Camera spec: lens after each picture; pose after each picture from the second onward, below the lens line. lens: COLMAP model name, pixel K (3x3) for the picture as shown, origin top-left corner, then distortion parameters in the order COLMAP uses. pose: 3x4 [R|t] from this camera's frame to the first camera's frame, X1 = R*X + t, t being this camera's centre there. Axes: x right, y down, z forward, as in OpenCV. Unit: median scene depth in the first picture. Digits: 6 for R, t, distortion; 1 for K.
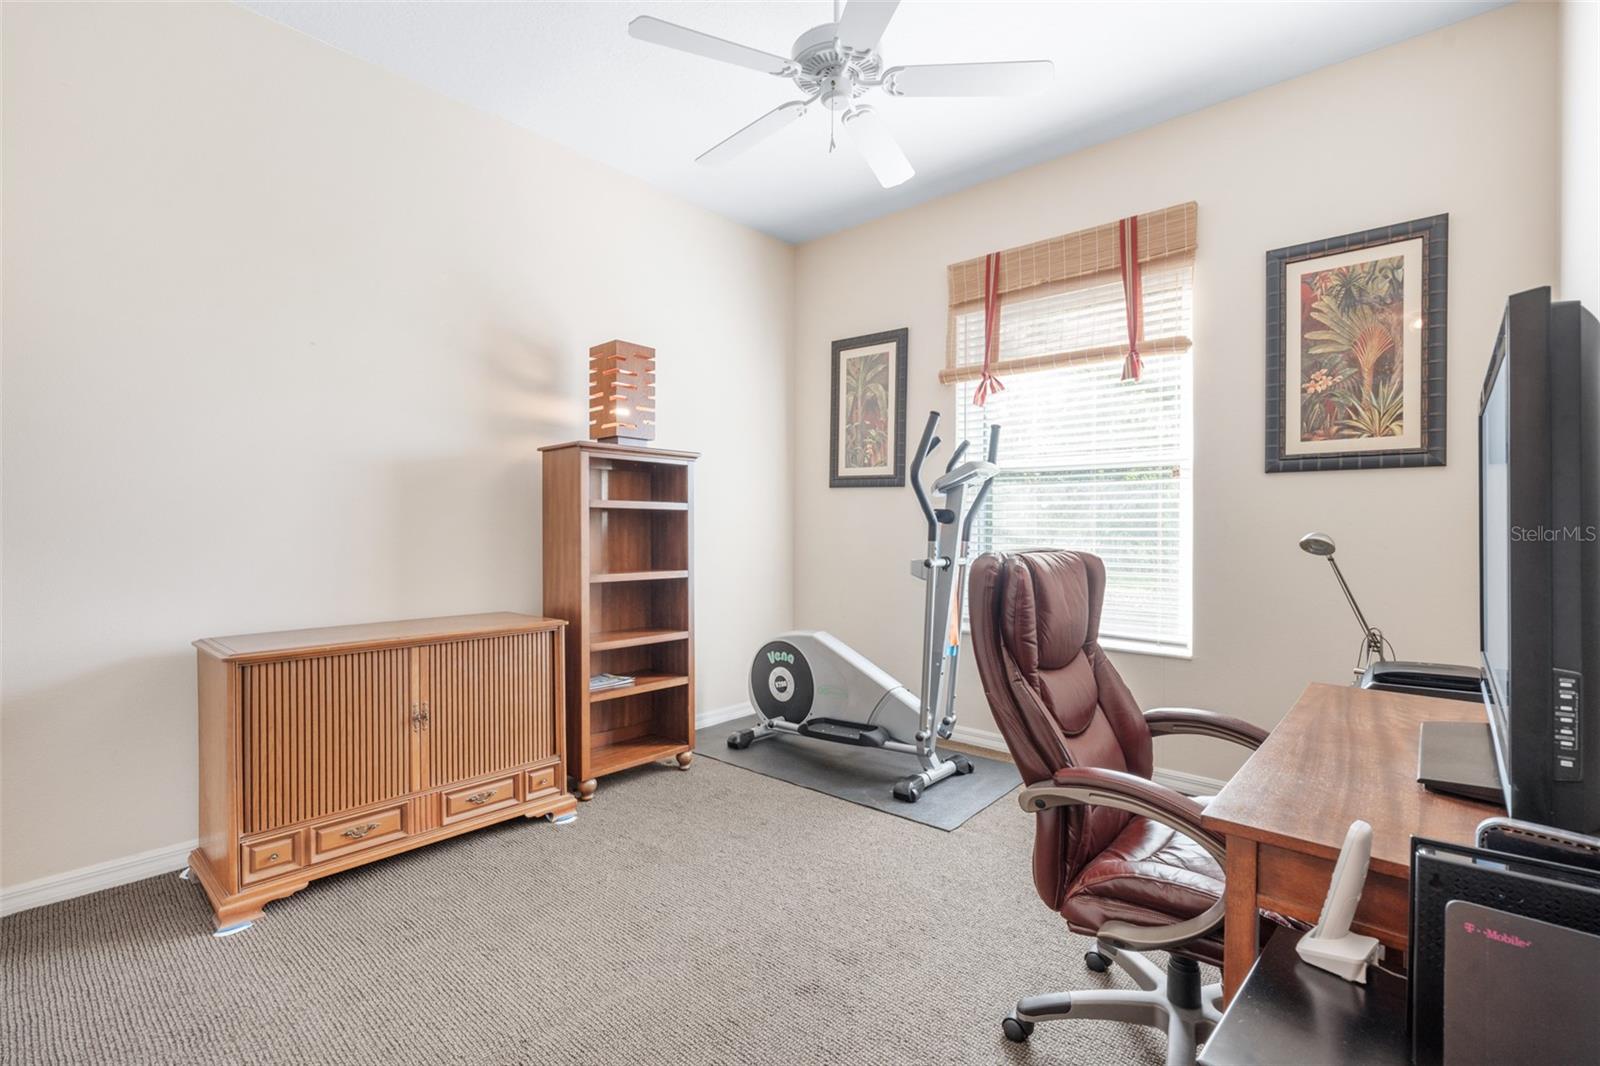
lens RADIAL K [[732.1, 0, 801.4], [0, 732.1, 526.6], [0, 0, 1]] dist [0.015383, 0.001016]
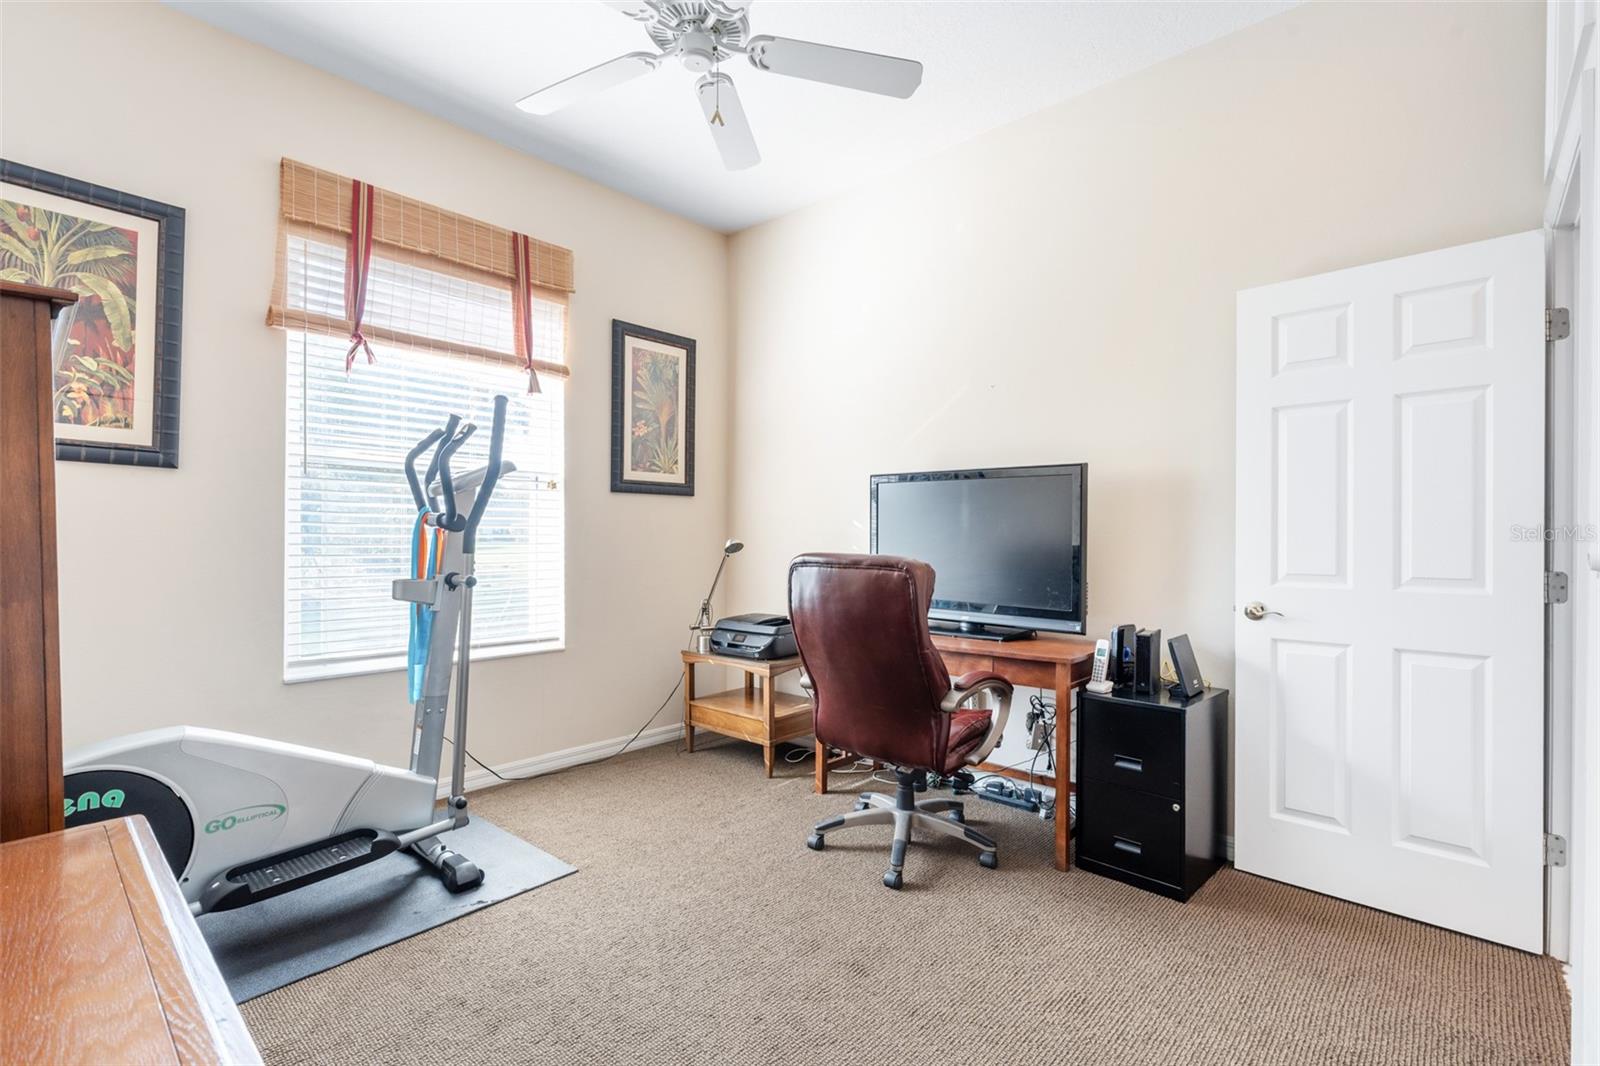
lens RADIAL K [[732.1, 0, 801.6], [0, 732.1, 540.4], [0, 0, 1]] dist [0.015383, 0.001016]
pose [[0.025394, -0.014988, 0.999565, -0.572174], [-0.005374, 0.999871, 0.015129, -0.008766], [-0.999663, -0.005756, 0.025310, 0.573910]]
